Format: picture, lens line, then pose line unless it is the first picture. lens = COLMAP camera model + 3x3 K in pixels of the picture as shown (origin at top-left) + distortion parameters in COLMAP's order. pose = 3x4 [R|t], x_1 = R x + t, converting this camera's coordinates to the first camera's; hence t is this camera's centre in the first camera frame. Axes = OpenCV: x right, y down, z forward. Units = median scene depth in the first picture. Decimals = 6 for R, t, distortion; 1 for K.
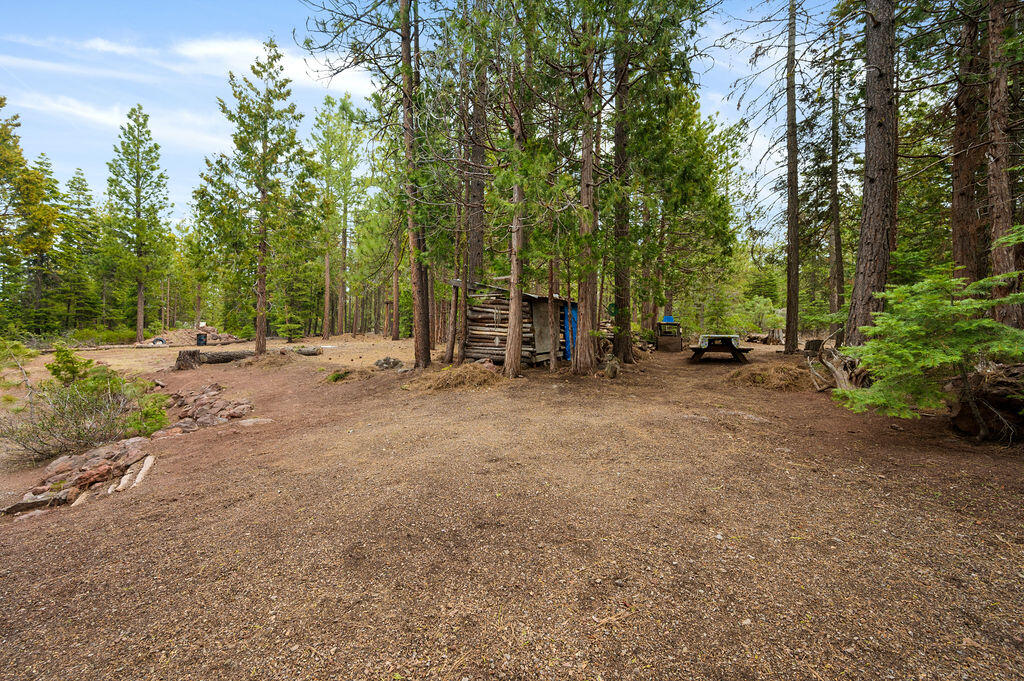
lens RADIAL K [[409.3, 0, 512.0], [0, 409.3, 340.5], [0, 0, 1]] dist [0.000040, 0.000010]
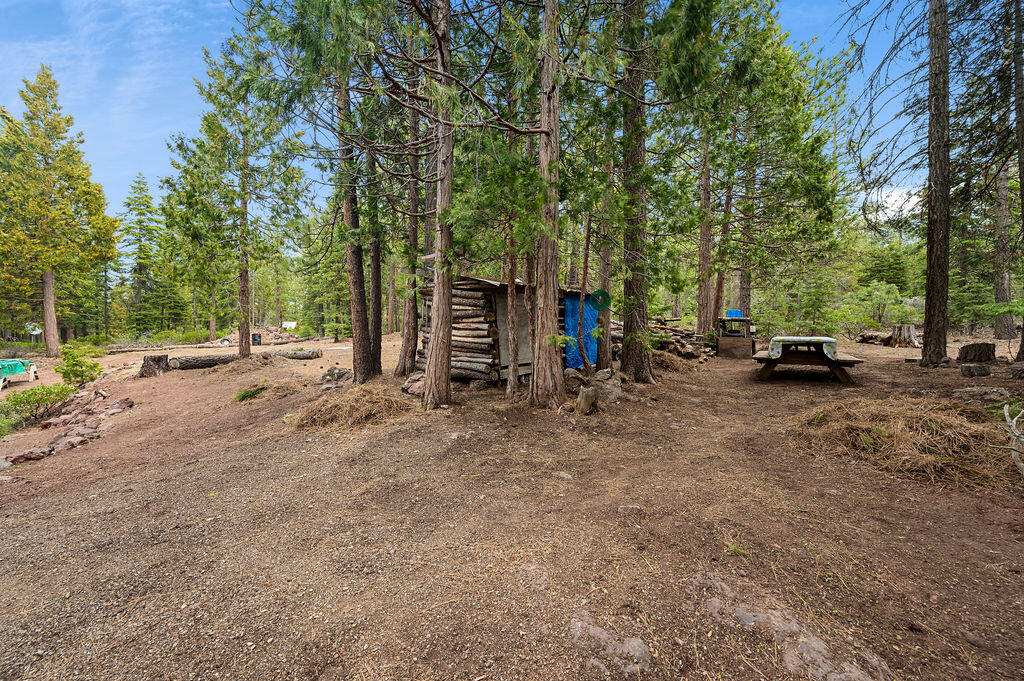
lens RADIAL K [[405.4, 0, 512.0], [0, 405.4, 340.5], [0, 0, 1]] dist [-0.001274, 0.000338]
pose [[0.980887, -0.001232, -0.194573, 0.139357], [0.002987, 0.999957, 0.008729, -0.012020], [0.194554, -0.009143, 0.980849, 0.220095]]
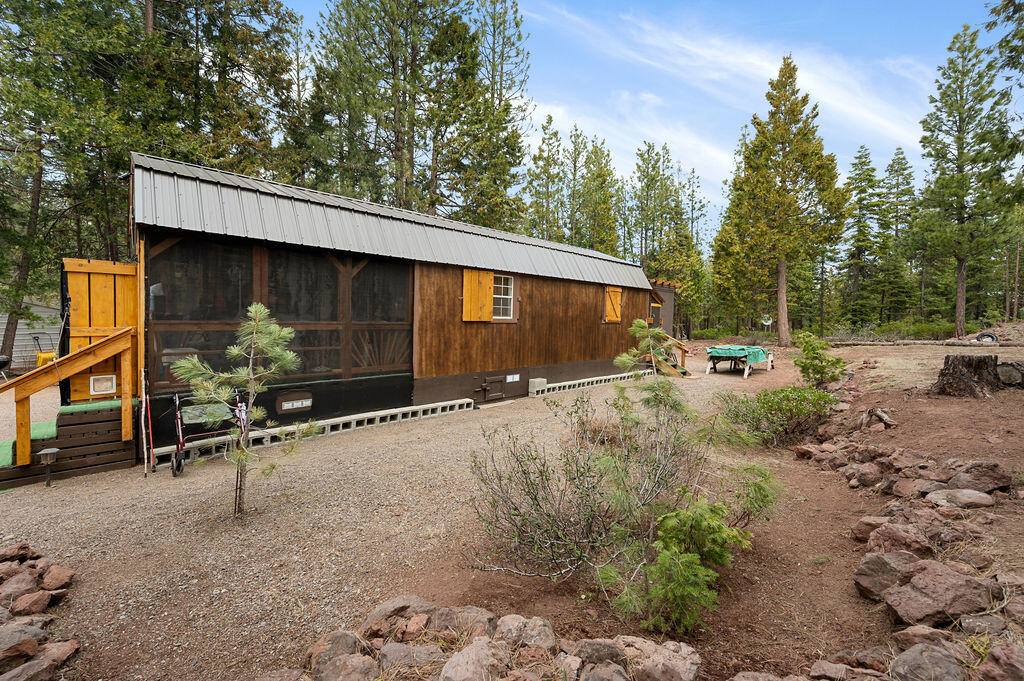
lens RADIAL K [[408.6, 0, 514.4], [0, 408.6, 324.4], [0, 0, 1]] dist [0.000420, 0.000099]
pose [[-0.034816, -0.003133, -0.999389, -0.247640], [-0.023981, 0.999710, -0.002299, 0.001736], [0.999106, 0.023886, -0.034881, 0.405834]]
